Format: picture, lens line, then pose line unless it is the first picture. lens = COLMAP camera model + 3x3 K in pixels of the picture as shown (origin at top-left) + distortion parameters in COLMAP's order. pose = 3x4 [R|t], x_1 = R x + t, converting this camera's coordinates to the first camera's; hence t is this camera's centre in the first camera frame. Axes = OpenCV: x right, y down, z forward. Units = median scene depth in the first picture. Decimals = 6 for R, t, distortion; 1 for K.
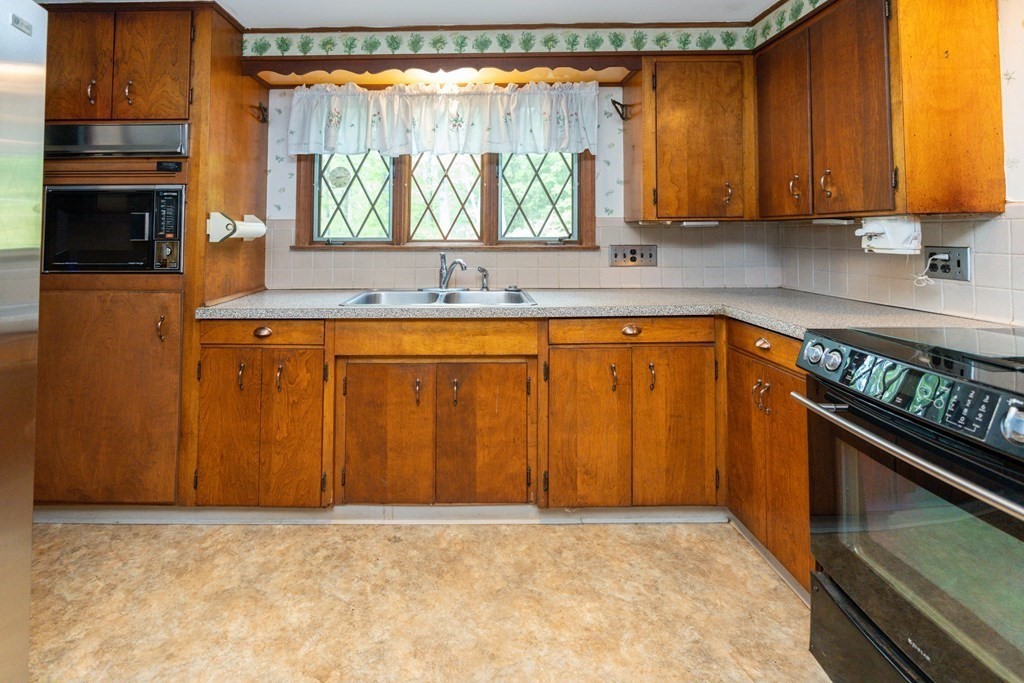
lens RADIAL K [[476.5, 0, 460.8], [0, 476.5, 219.4], [0, 0, 1]] dist [-0.004444, 0.000102]
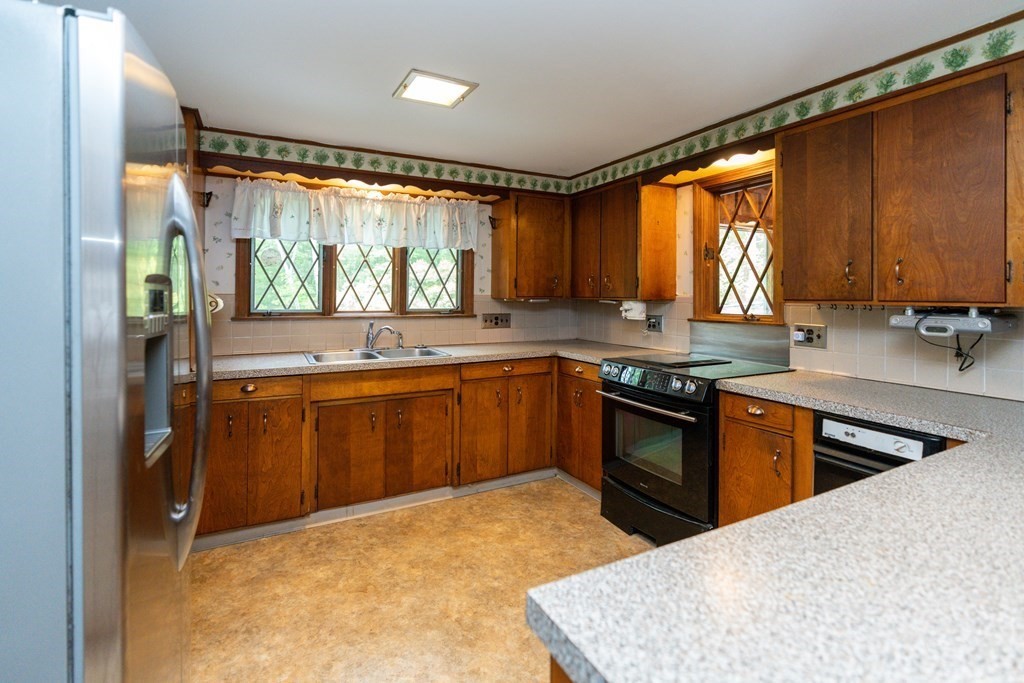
lens RADIAL K [[463.3, 0, 492.2], [0, 463.3, 297.3], [0, 0, 1]] dist [-0.001719, 0.000529]
pose [[0.890086, 0.006354, 0.455748, -0.401462], [-0.021858, 0.999347, 0.028756, -0.050277], [-0.455268, -0.035557, 0.889644, -0.357042]]
